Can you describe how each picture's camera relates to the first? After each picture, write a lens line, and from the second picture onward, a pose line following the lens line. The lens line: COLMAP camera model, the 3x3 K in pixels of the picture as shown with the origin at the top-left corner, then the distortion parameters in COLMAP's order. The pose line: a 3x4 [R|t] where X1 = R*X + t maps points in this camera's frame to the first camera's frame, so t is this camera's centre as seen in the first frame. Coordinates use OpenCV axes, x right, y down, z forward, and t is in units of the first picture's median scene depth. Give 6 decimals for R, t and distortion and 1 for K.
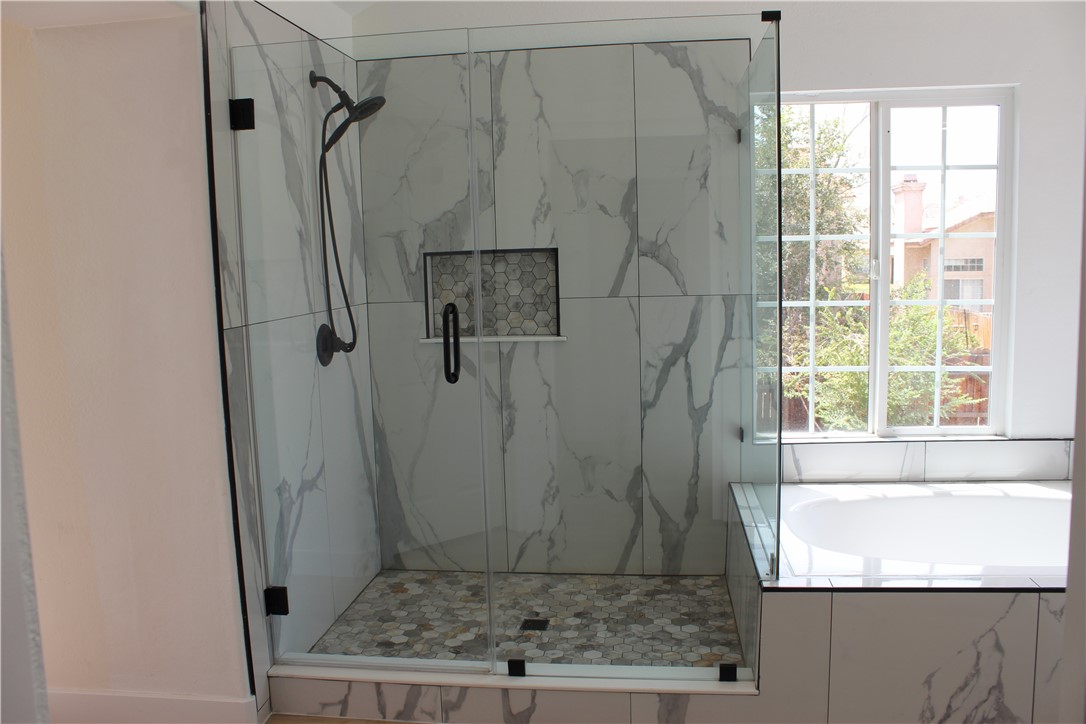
lens RADIAL K [[914.8, 0, 543.0], [0, 914.8, 362.0], [0, 0, 1]] dist [-0.168890, 0.153925]
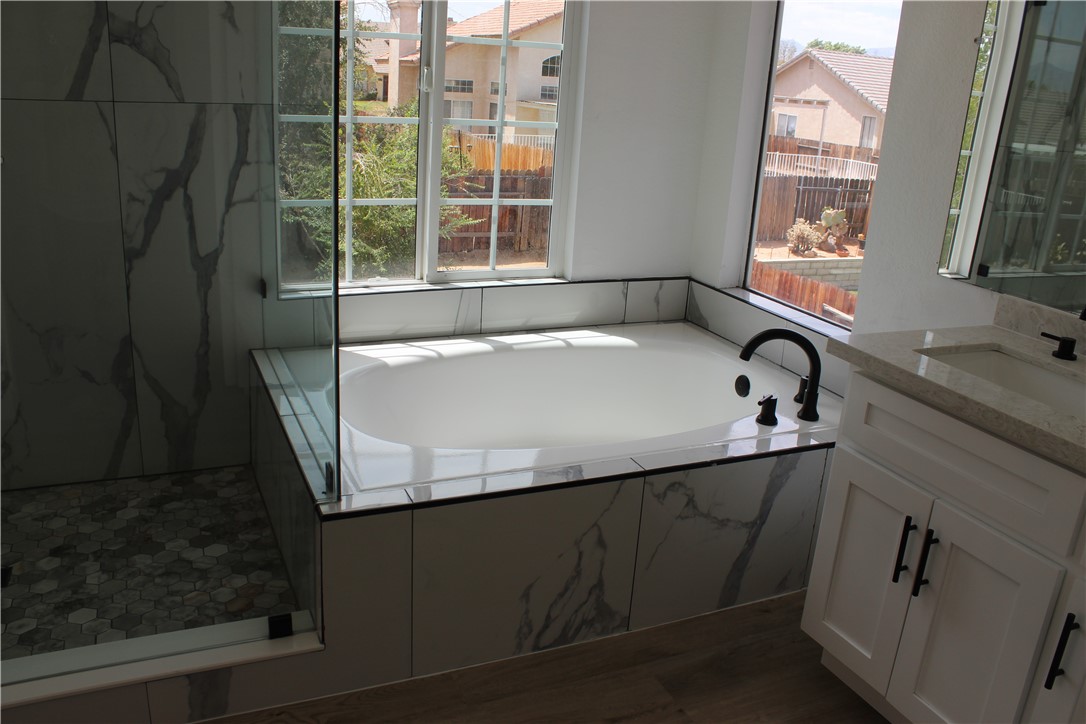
lens RADIAL K [[914.8, 0, 543.0], [0, 914.8, 362.0], [0, 0, 1]] dist [-0.168890, 0.153925]
pose [[0.854283, -0.085801, 0.512679, 0.023718], [-0.018220, 0.980734, 0.194495, -0.012417], [-0.519489, -0.175495, 0.836261, 0.225458]]
